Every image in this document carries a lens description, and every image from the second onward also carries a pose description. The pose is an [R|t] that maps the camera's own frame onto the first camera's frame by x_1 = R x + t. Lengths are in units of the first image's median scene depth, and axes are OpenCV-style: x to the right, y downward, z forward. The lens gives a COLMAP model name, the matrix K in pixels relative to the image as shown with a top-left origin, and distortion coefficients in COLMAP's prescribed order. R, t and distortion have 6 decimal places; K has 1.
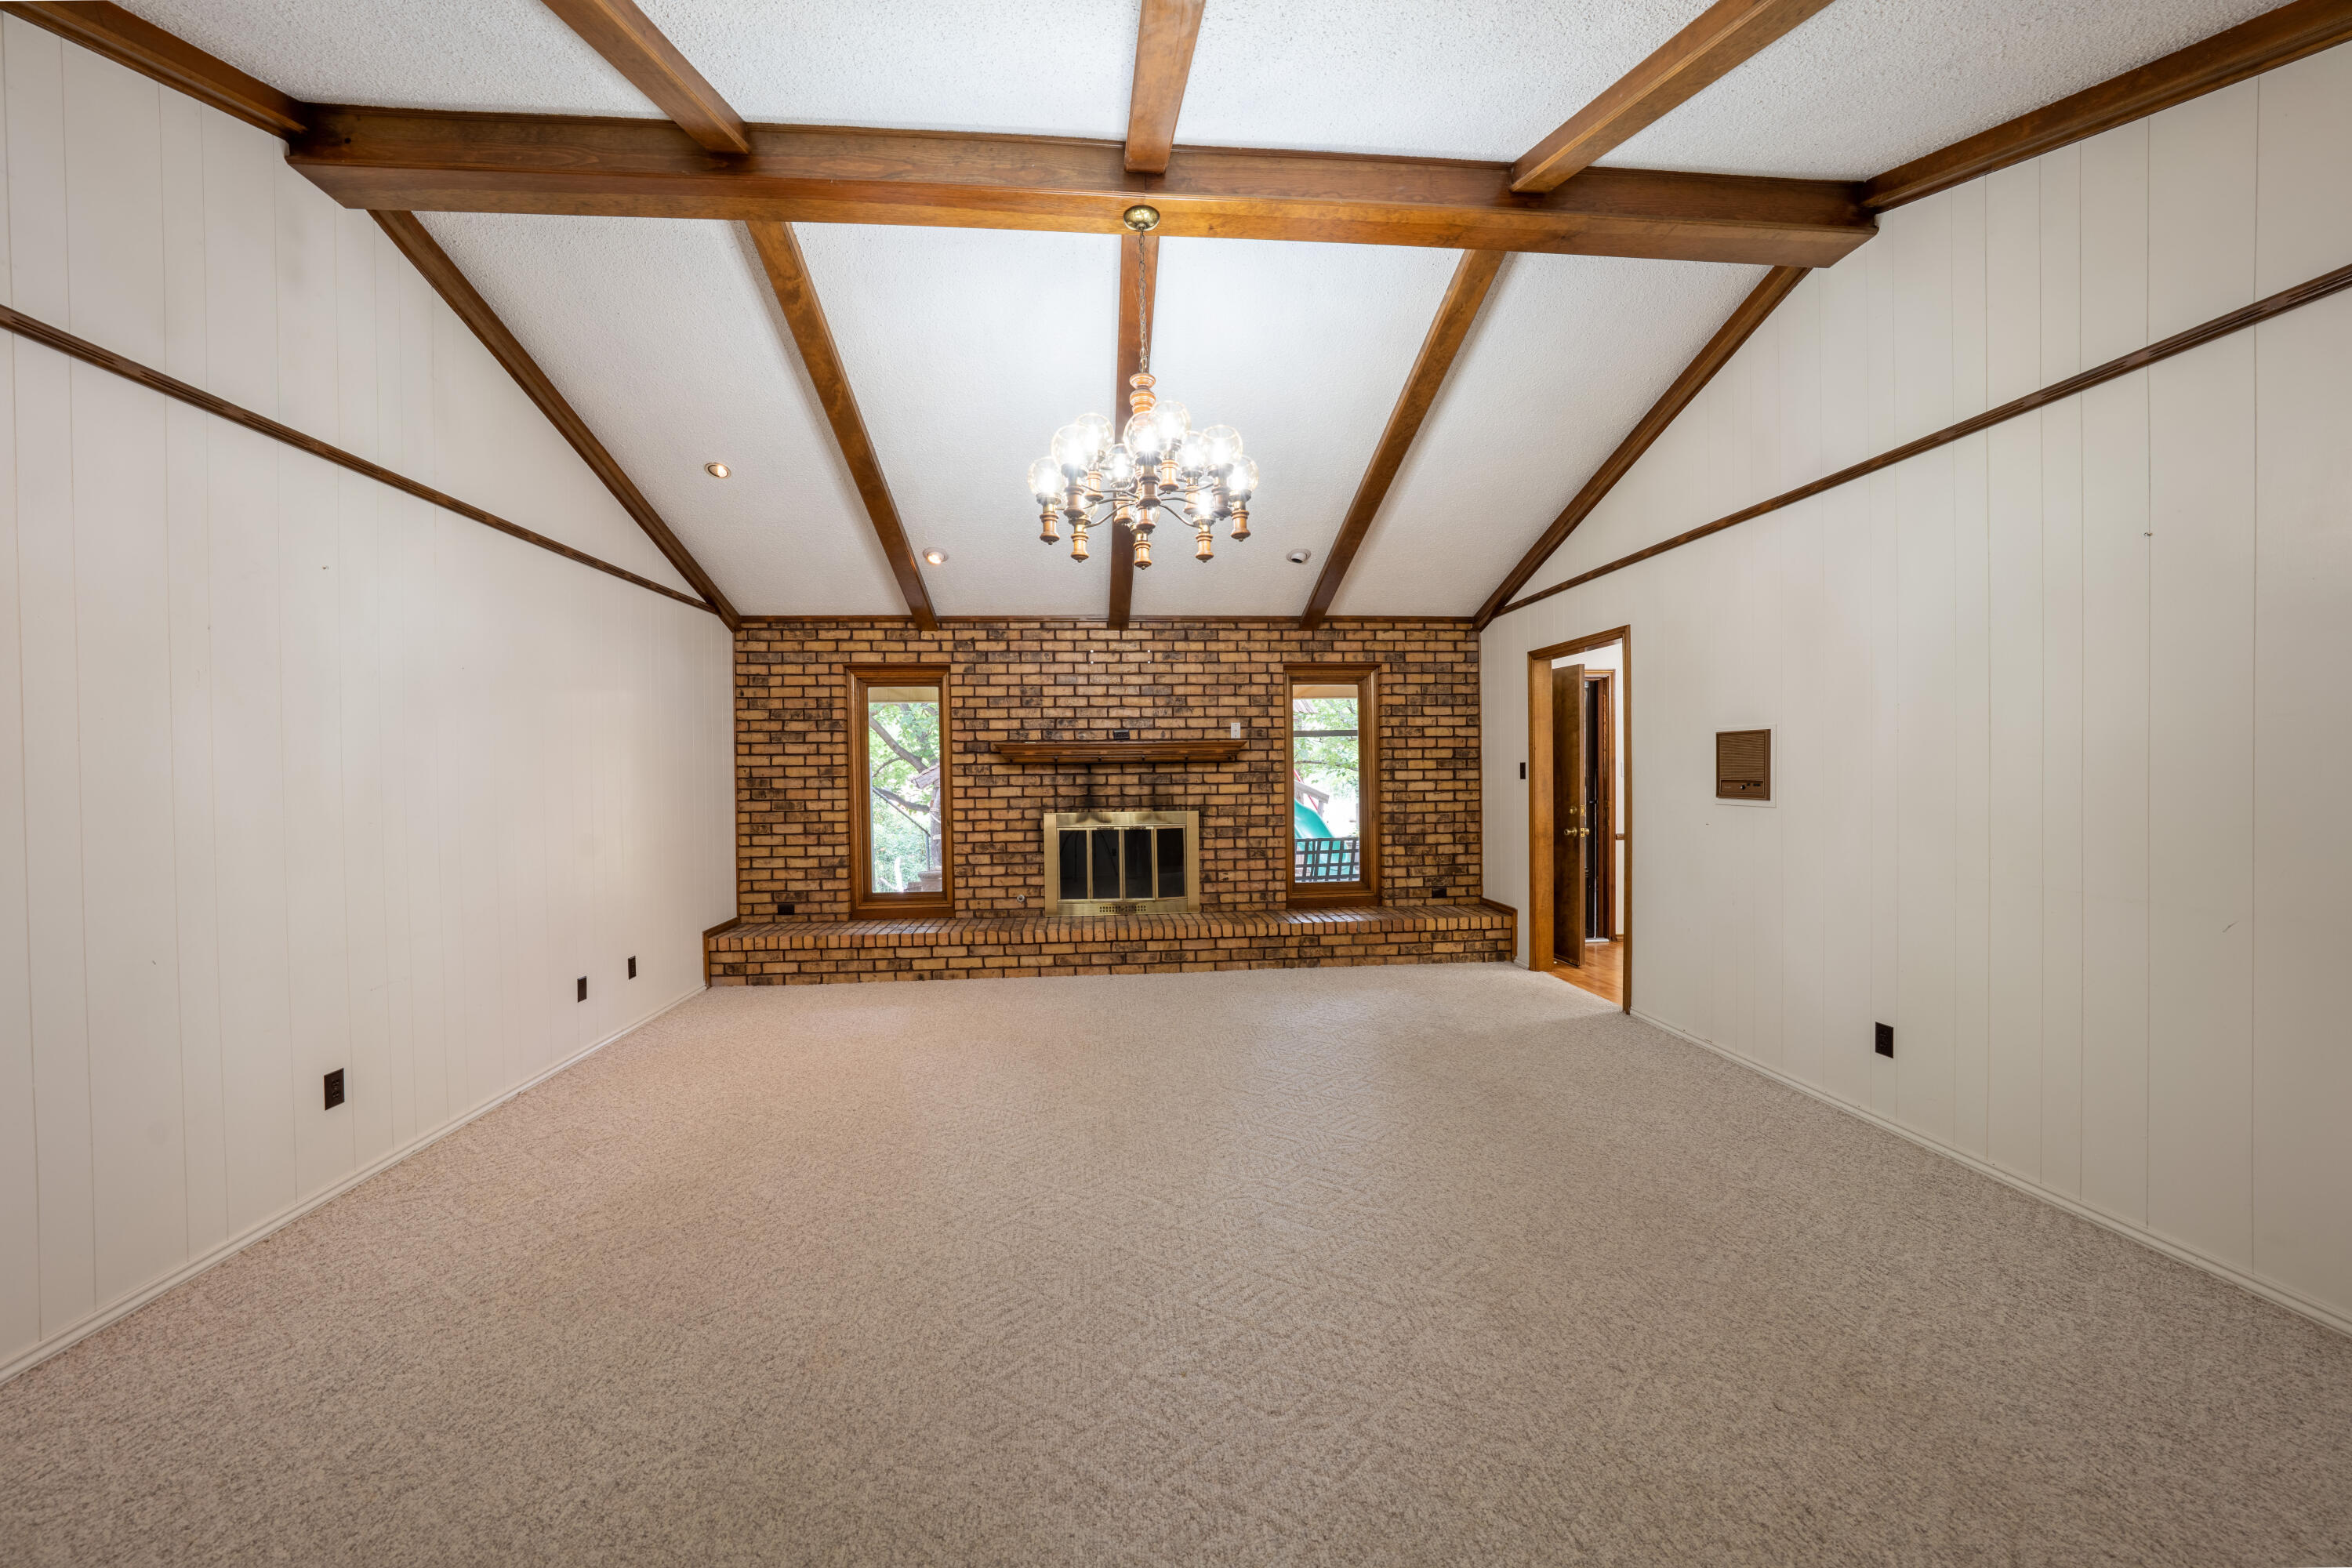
lens RADIAL K [[840.3, 0, 1160.7], [0, 840.3, 781.6], [0, 0, 1]] dist [-0.027488, 0.006248]
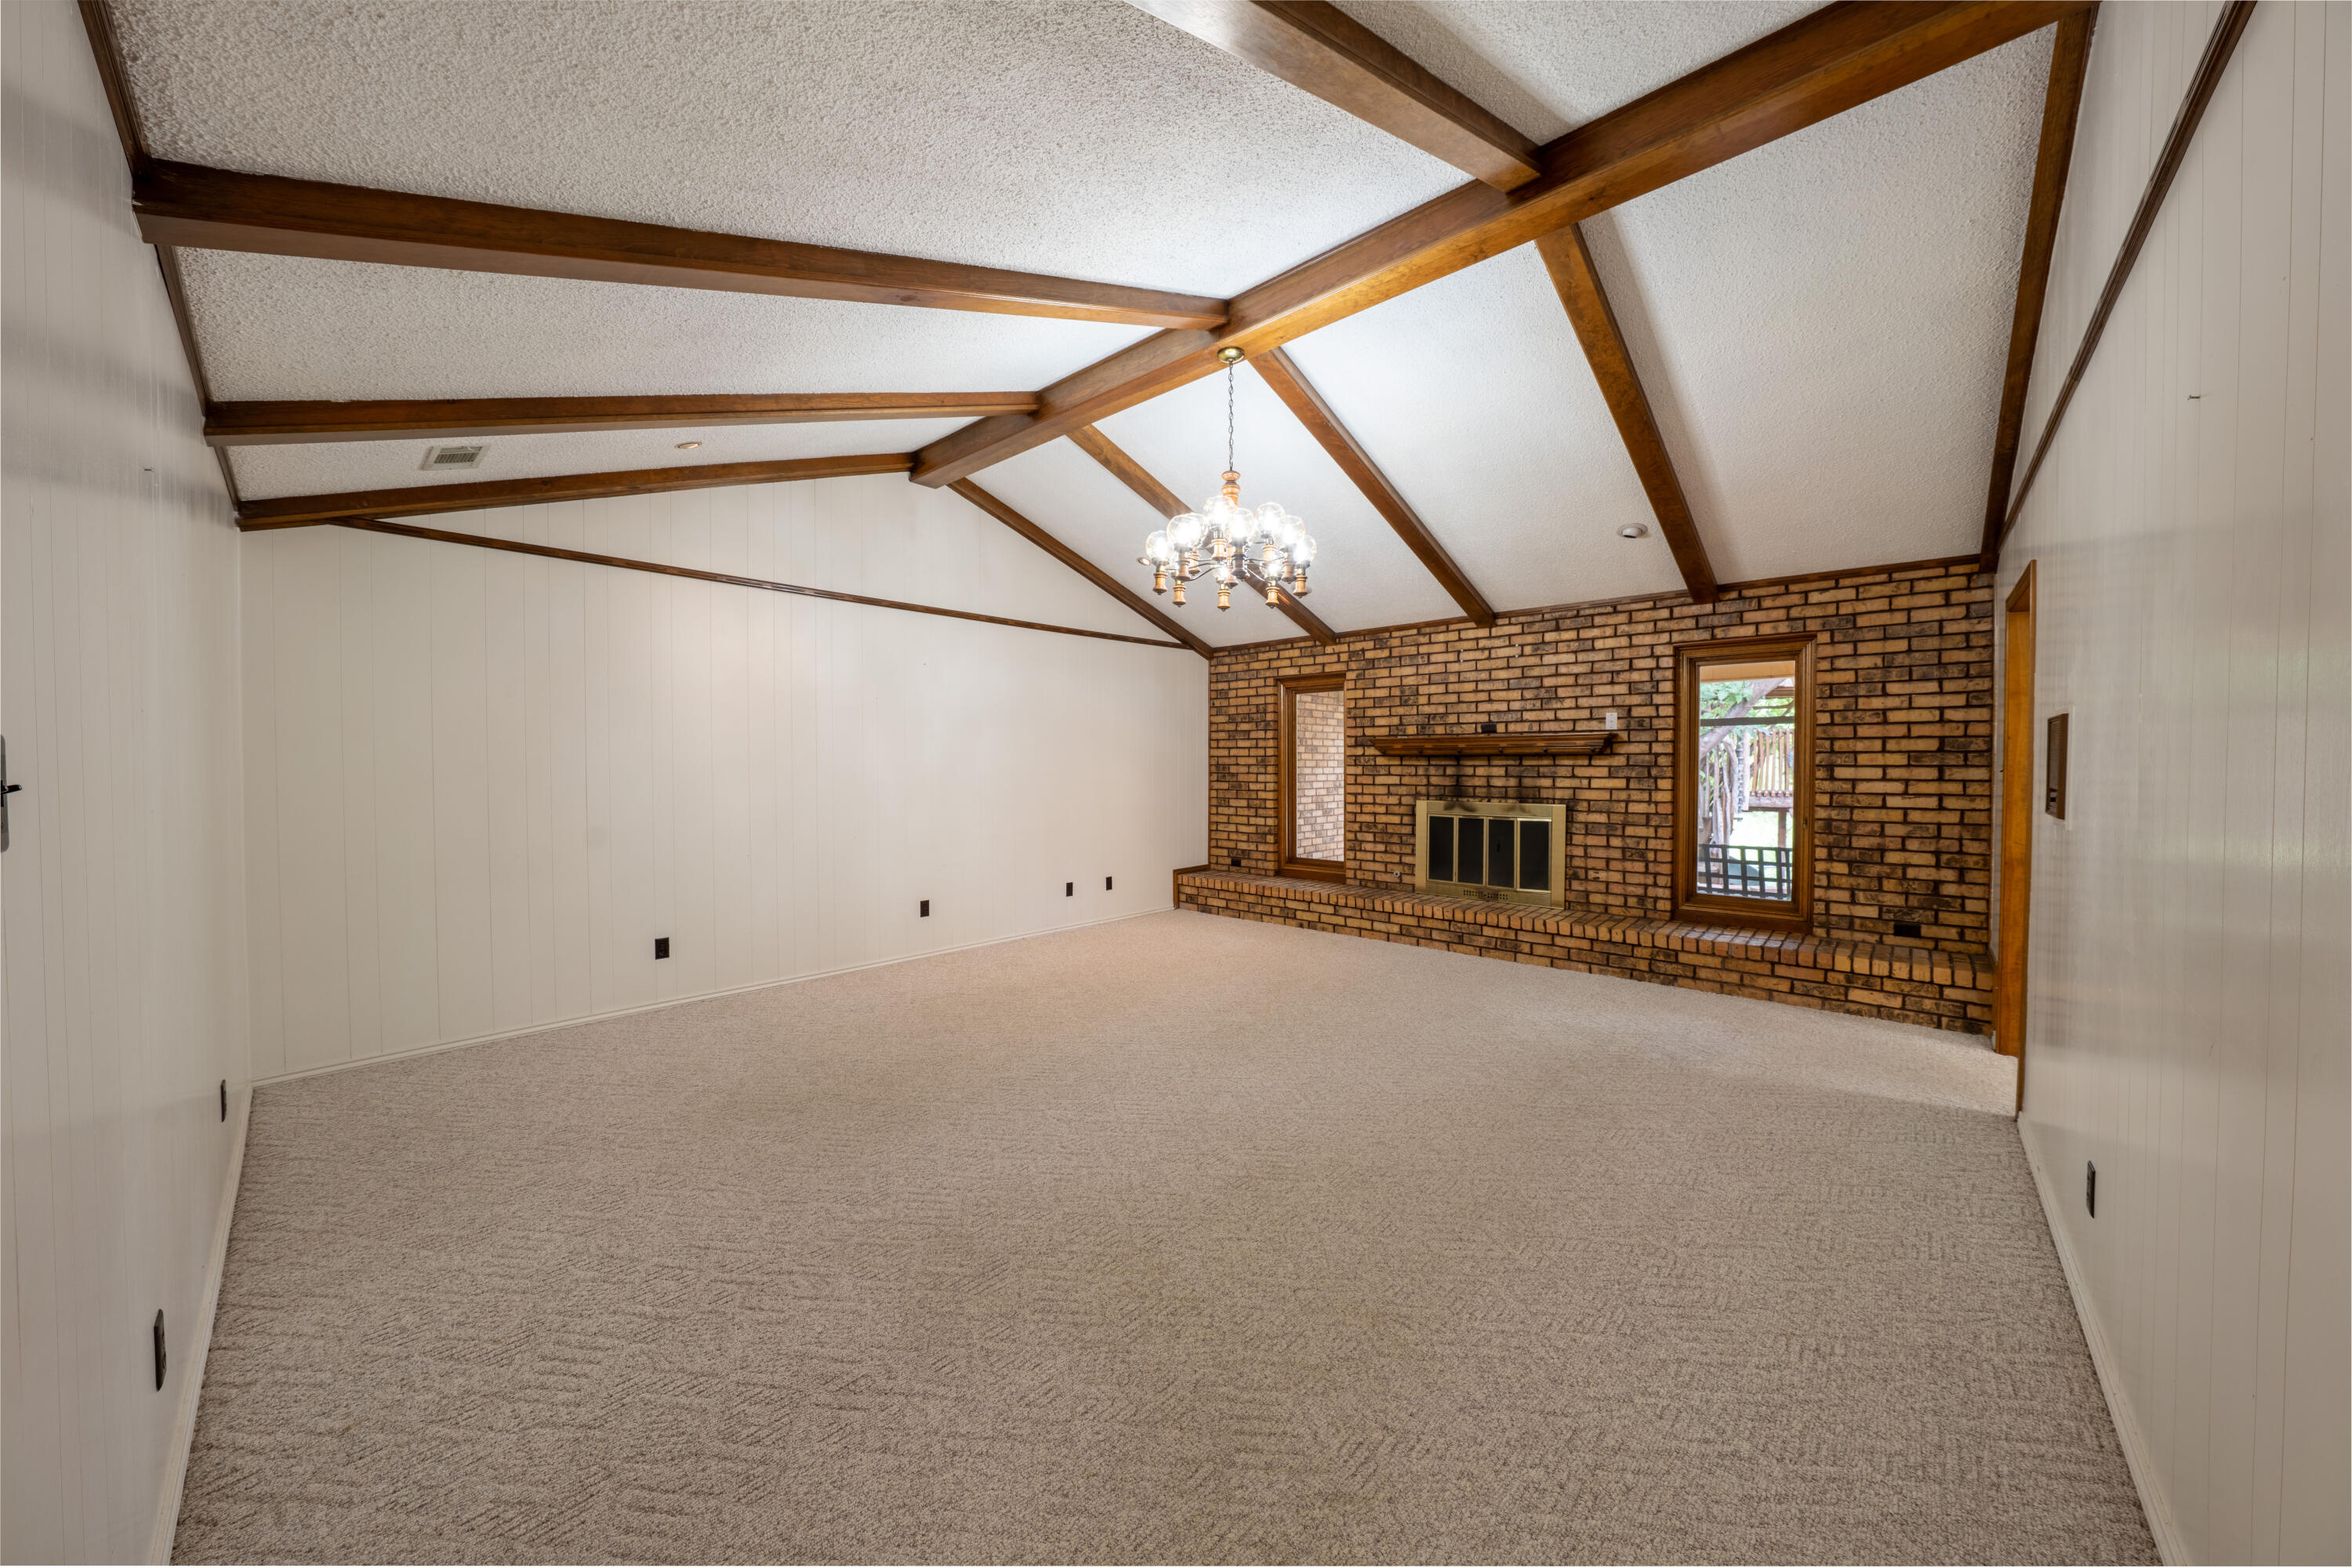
lens RADIAL K [[840.3, 0, 1160.7], [0, 840.3, 781.6], [0, 0, 1]] dist [-0.027488, 0.006248]
pose [[0.662094, 0.028340, -0.748885, 0.461406], [-0.016186, 0.999592, 0.023518, -0.007368], [0.749246, -0.003449, 0.662282, 0.008169]]
